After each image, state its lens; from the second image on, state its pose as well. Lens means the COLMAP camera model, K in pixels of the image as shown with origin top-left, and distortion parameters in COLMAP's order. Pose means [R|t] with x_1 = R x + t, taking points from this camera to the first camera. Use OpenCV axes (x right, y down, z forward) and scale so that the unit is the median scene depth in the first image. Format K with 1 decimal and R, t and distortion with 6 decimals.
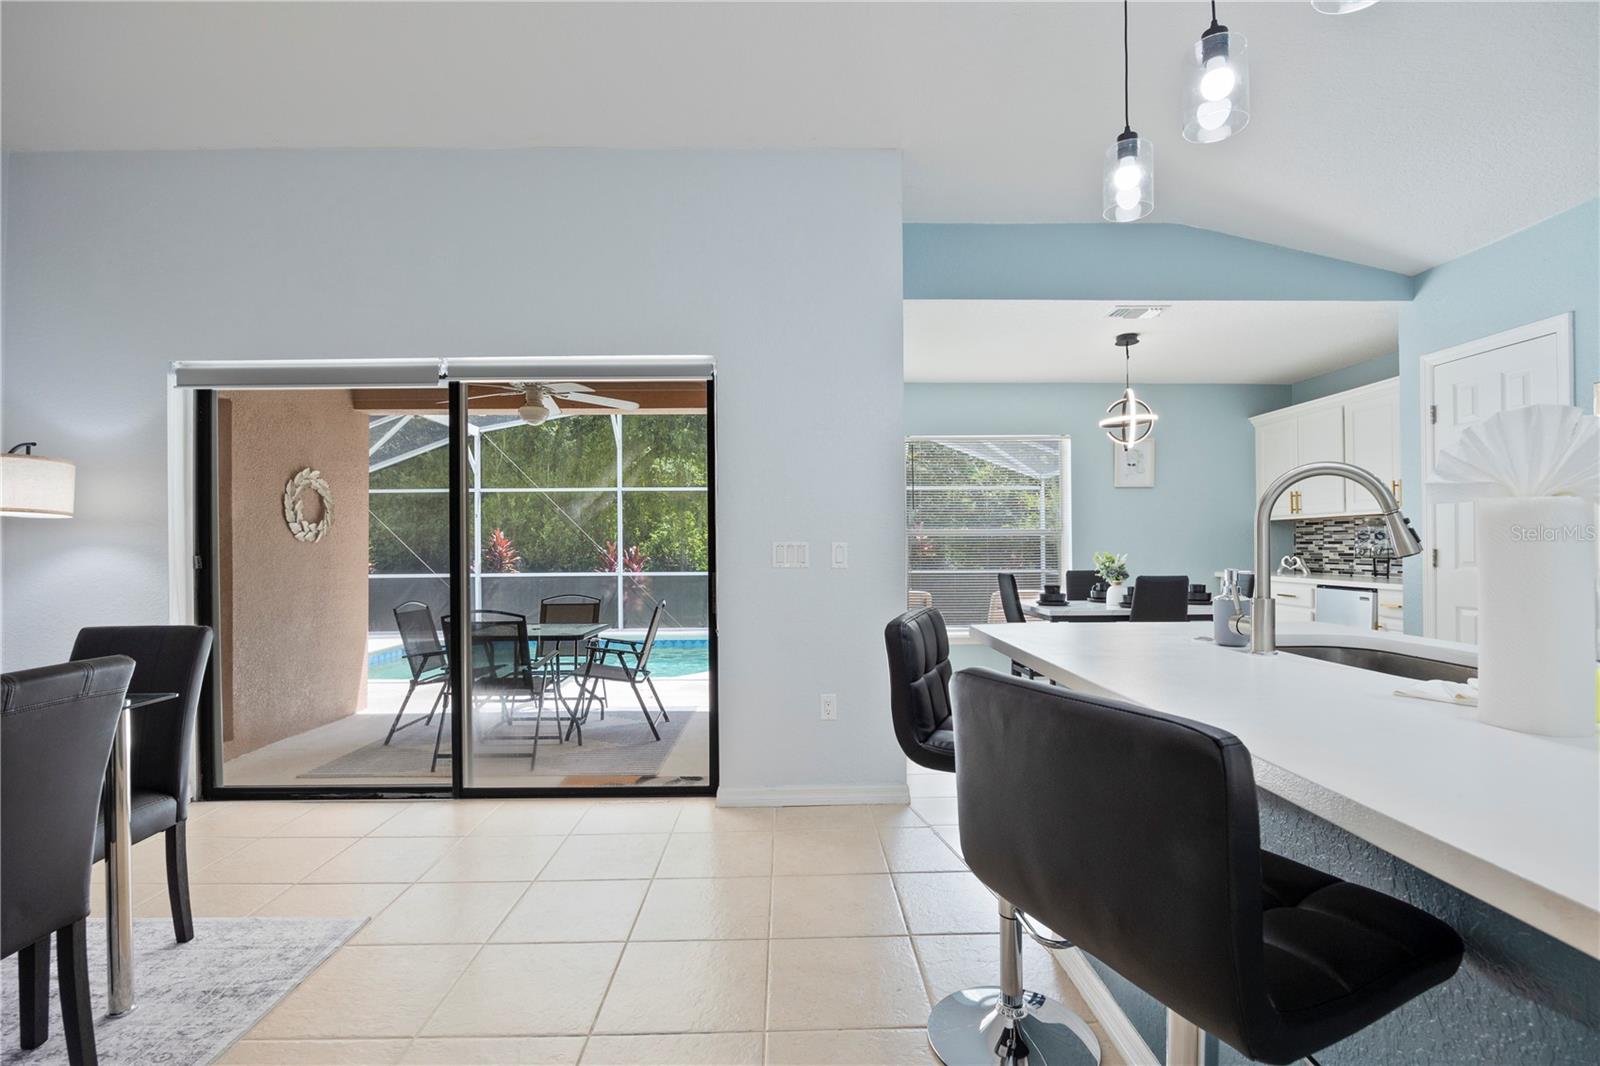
lens RADIAL K [[750.8, 0, 813.3], [0, 750.8, 536.2], [0, 0, 1]] dist [-0.015143, 0.000838]
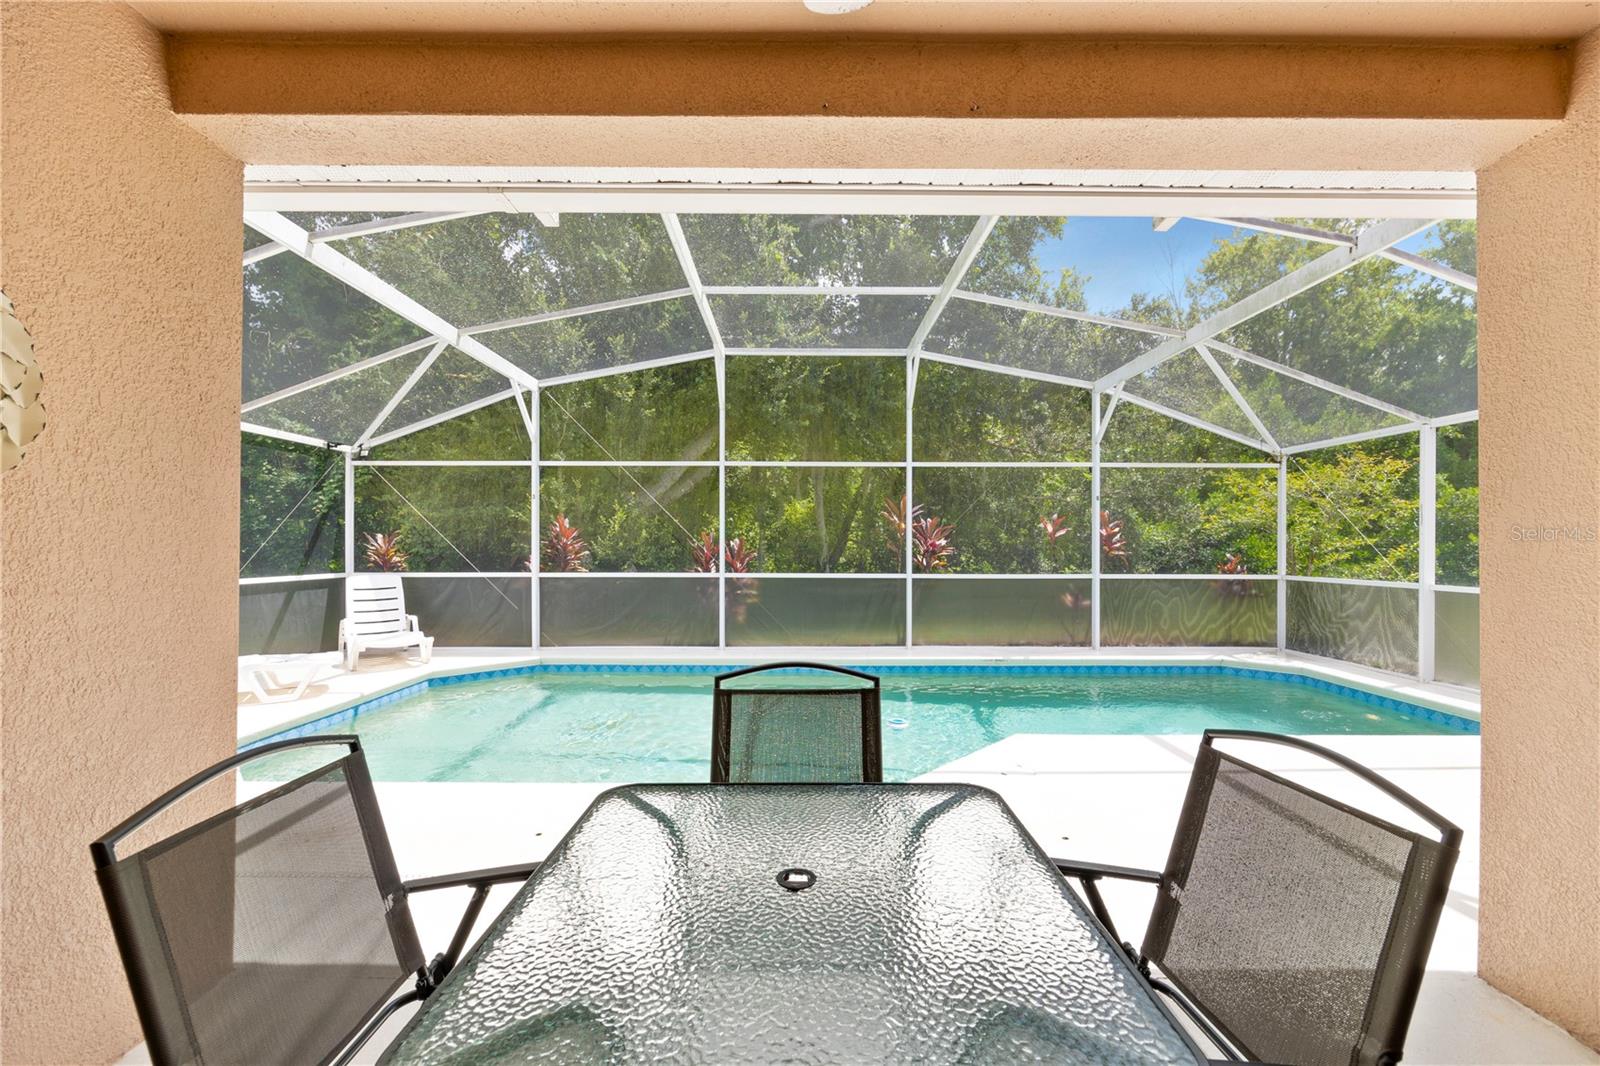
lens RADIAL K [[648.6, 0, 804.1], [0, 648.6, 536.1], [0, 0, 1]] dist [-0.000870, -0.000121]
pose [[0.999613, 0.008728, -0.026414, -0.376889], [-0.008653, 0.999958, 0.002961, 0.019357], [0.026439, -0.002731, 0.999647, 0.834631]]
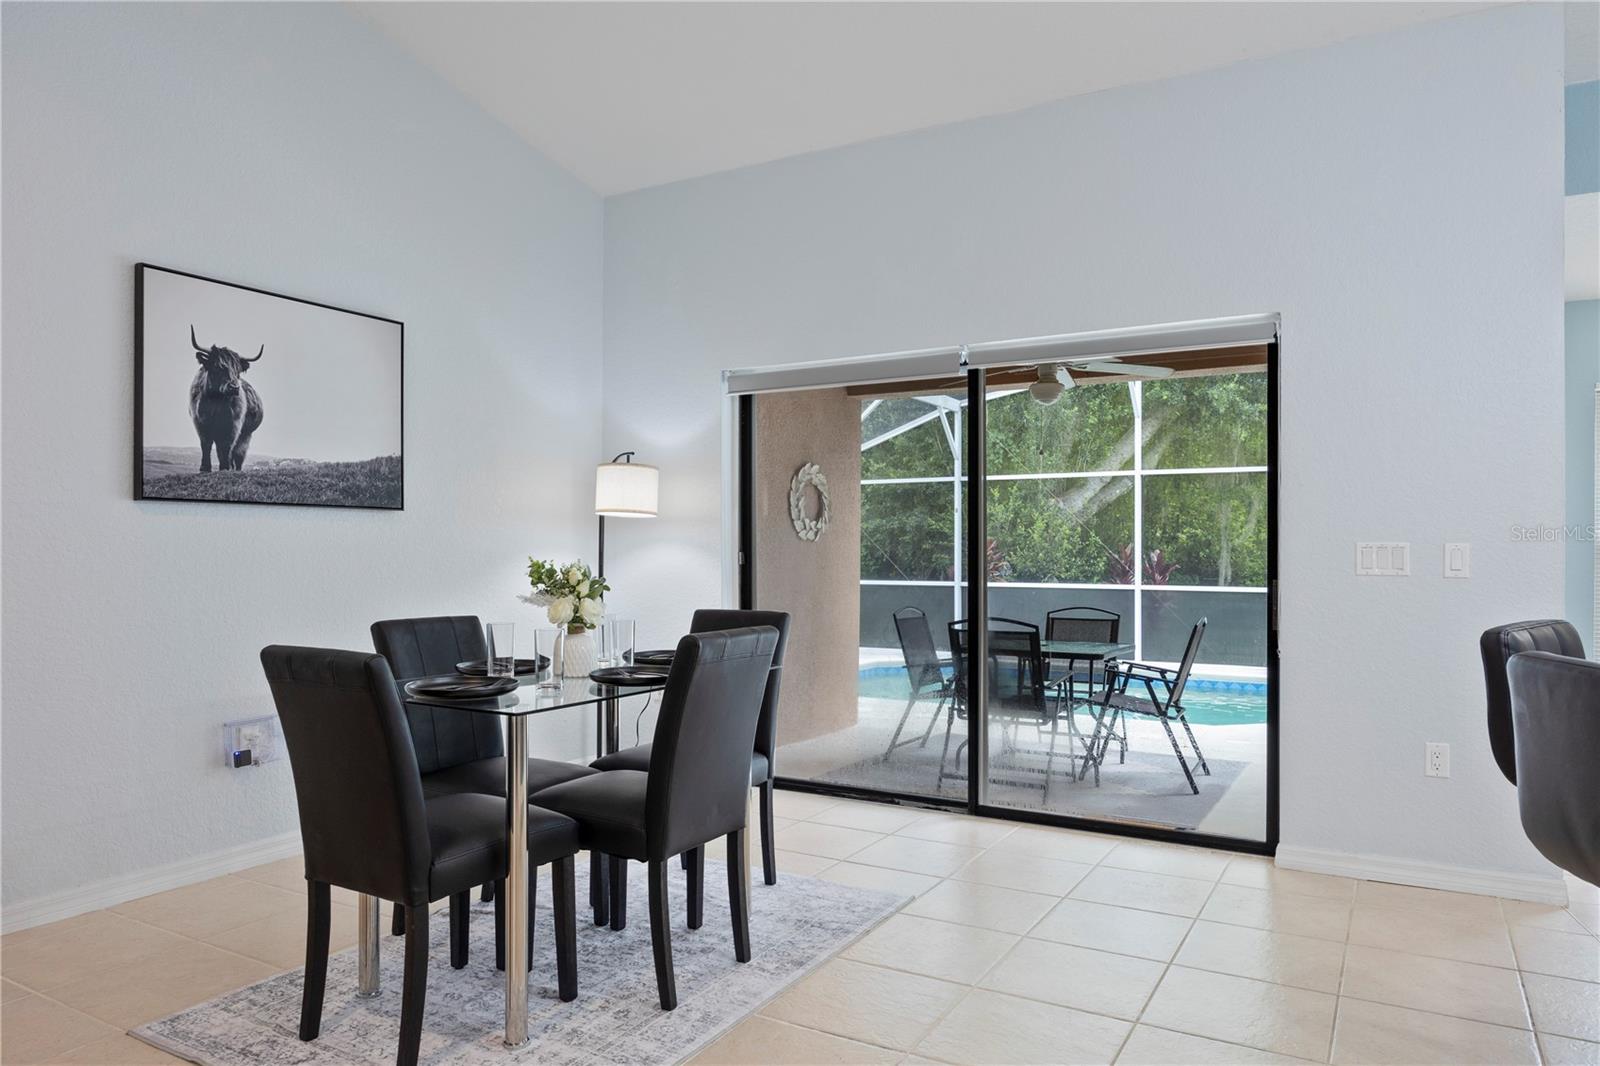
lens RADIAL K [[1065.8, 0, 786.9], [0, 1065.8, 552.4], [0, 0, 1]] dist [-0.007957, 0.003461]
pose [[0.845653, 0.010644, -0.533626, 0.023171], [-0.002907, 0.999878, 0.015337, 0.002063], [0.533725, -0.011419, 0.845581, -0.169524]]
